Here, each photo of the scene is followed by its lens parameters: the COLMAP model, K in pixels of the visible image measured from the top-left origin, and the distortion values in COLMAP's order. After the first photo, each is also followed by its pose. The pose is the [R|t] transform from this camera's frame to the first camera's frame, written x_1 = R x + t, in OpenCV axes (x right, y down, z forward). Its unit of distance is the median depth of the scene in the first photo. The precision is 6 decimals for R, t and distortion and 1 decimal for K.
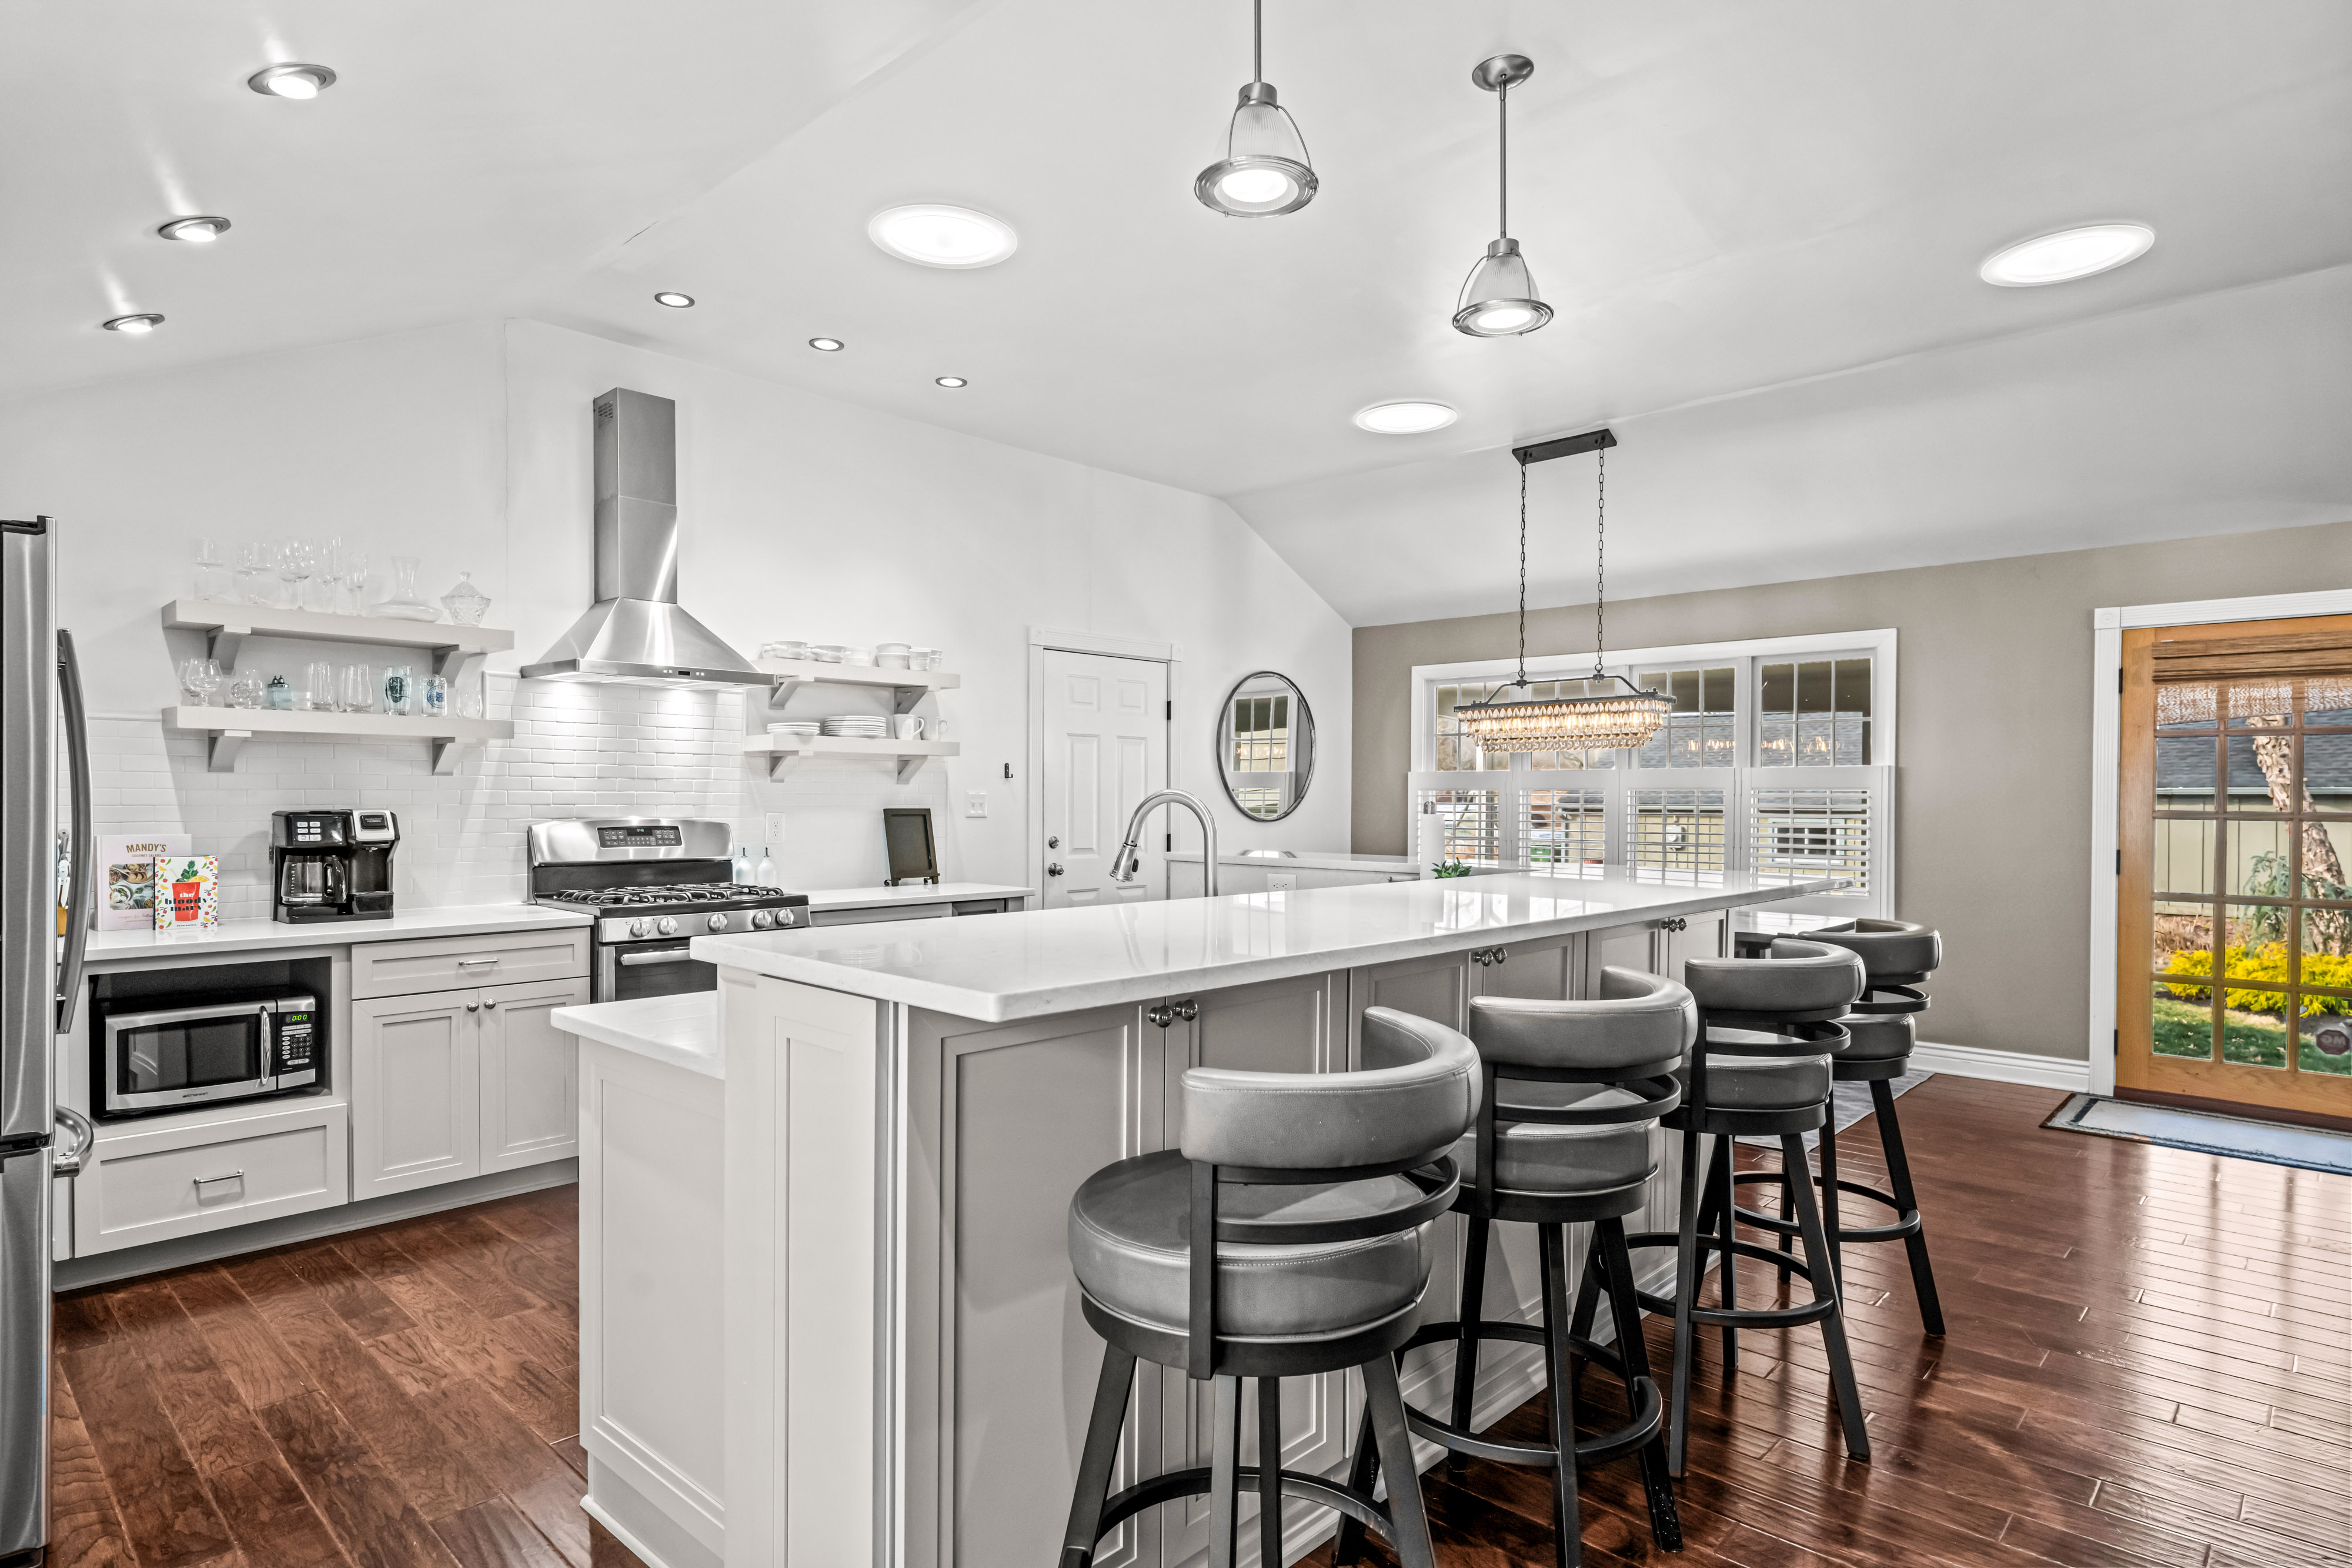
lens RADIAL K [[1275.3, 0, 1176.0], [0, 1275.3, 784.0], [0, 0, 1]] dist [-0.000796, -0.000542]
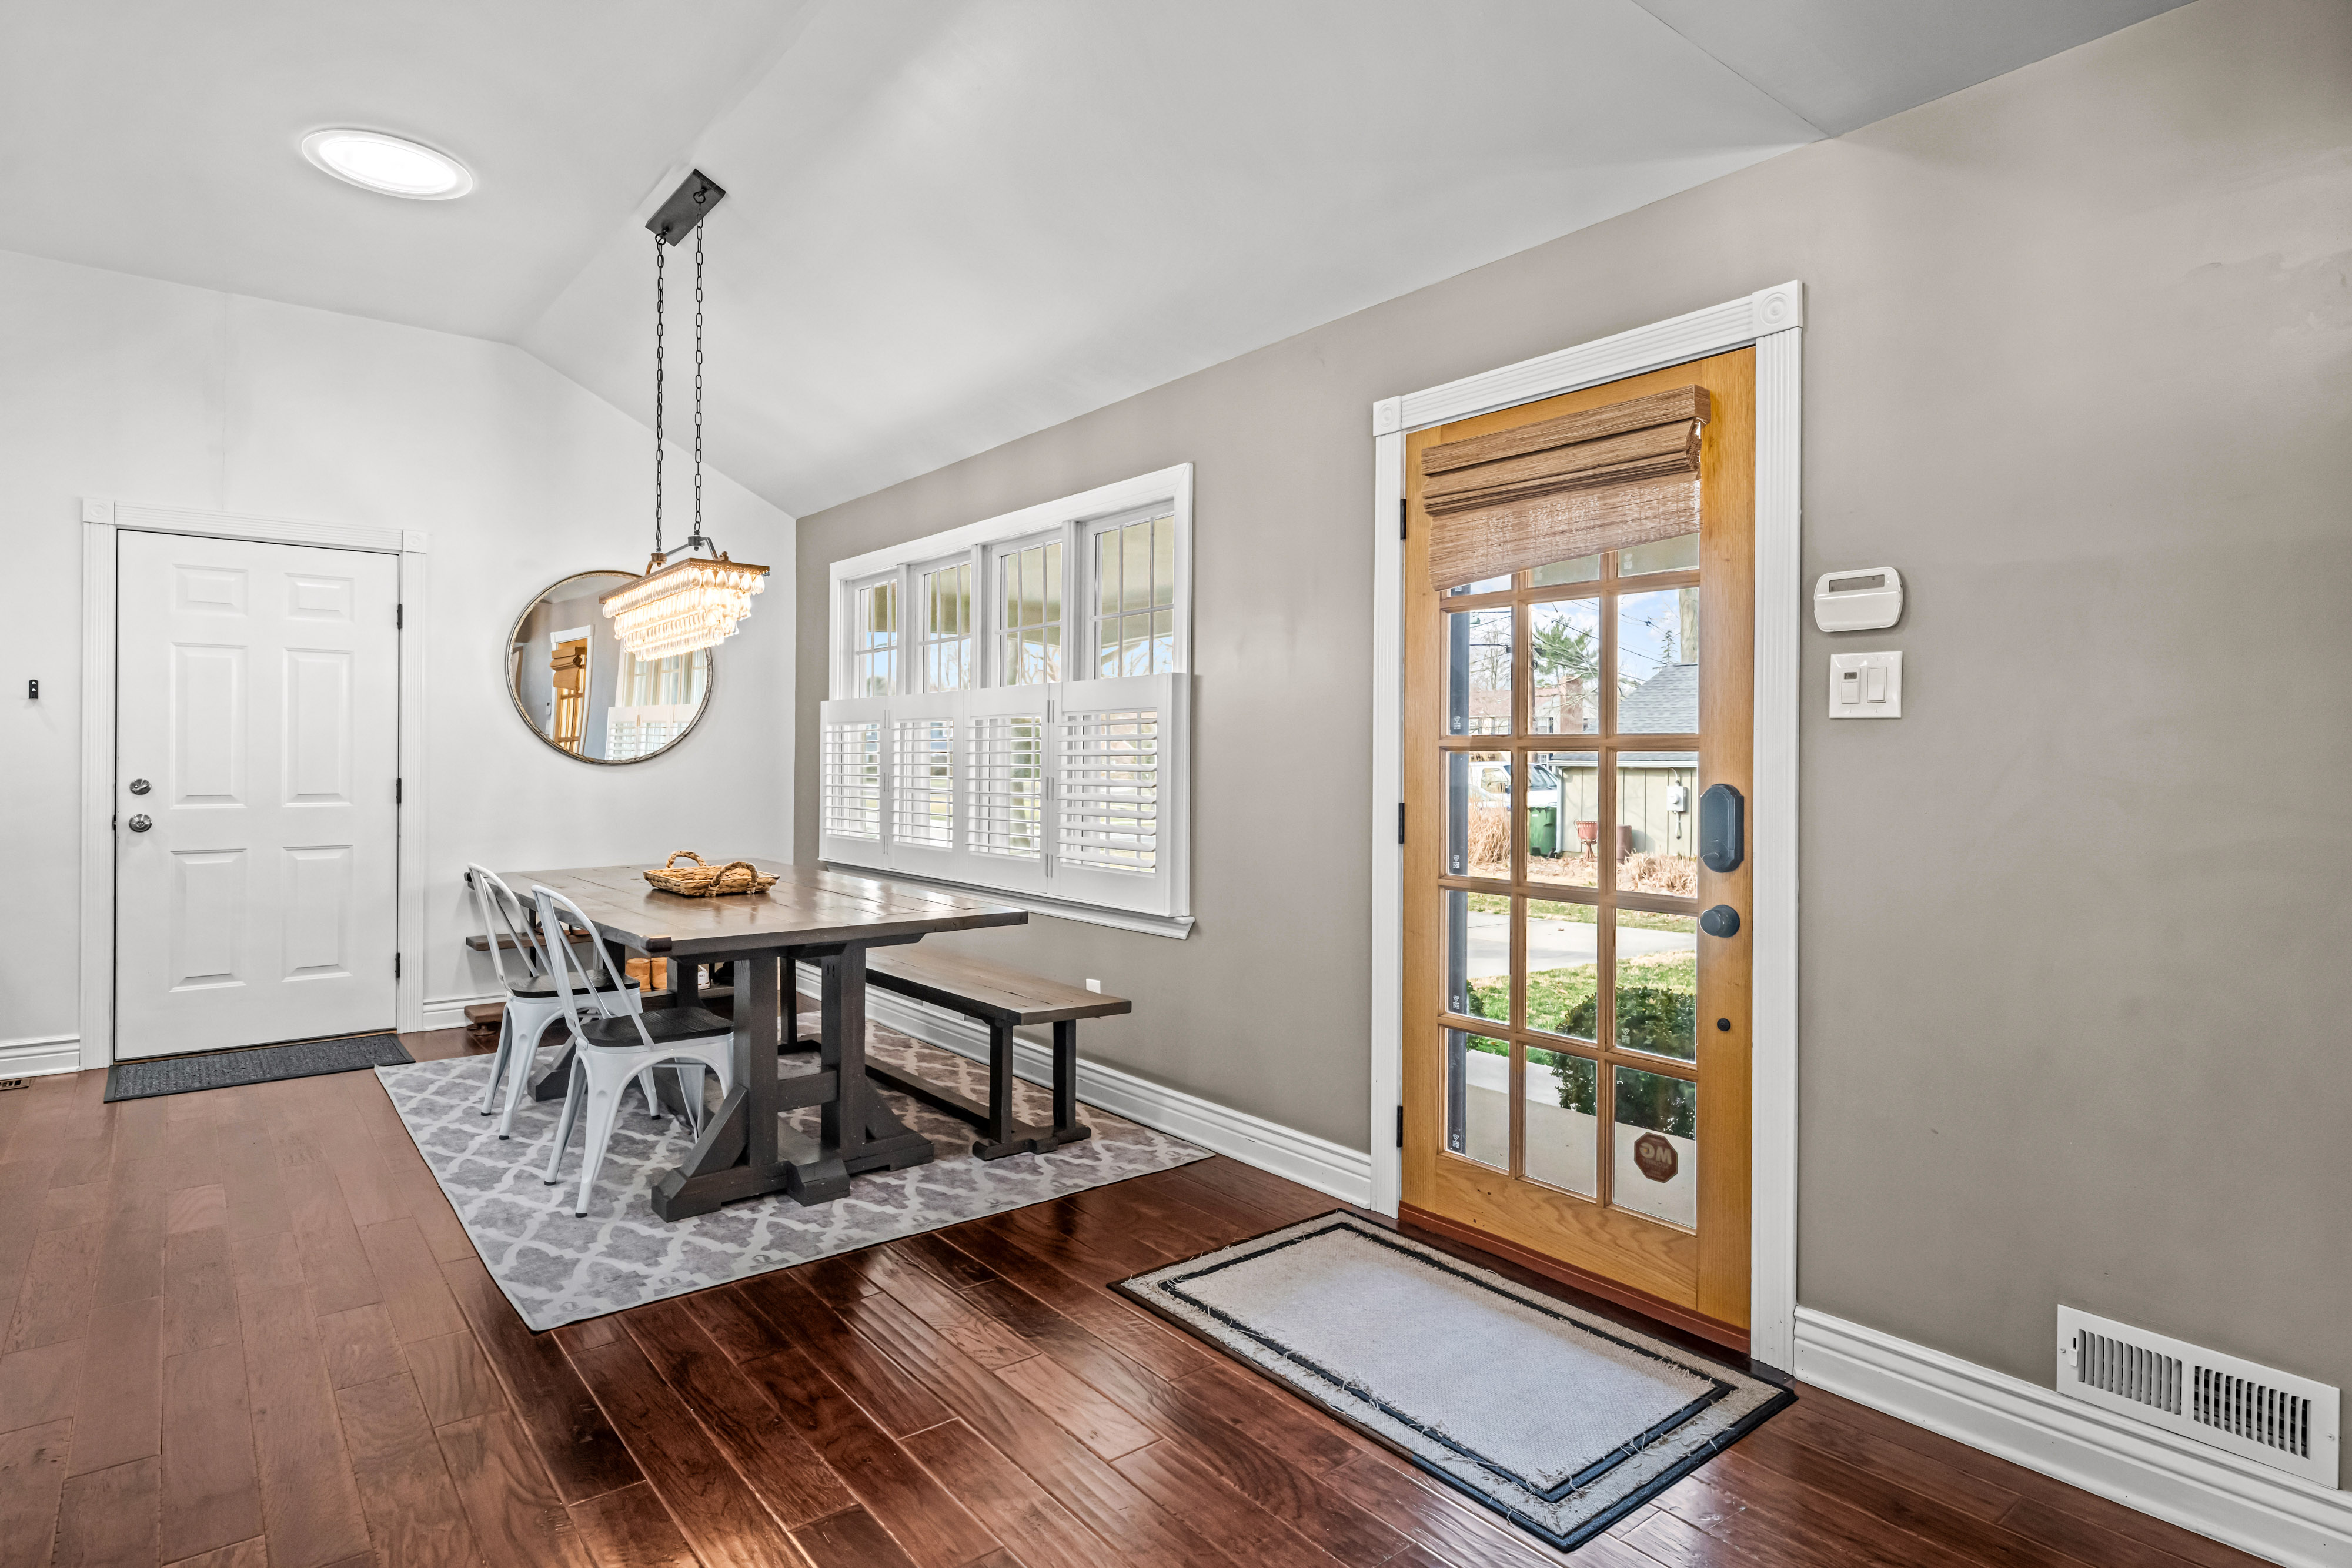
lens RADIAL K [[1268.7, 0, 1173.7], [0, 1268.7, 751.3], [0, 0, 1]] dist [0.002068, 0.000320]
pose [[0.989793, 0.001590, -0.142502, 0.690220], [-0.000887, 0.999987, 0.004997, 0.023095], [0.142508, -0.004820, 0.989782, 0.384182]]
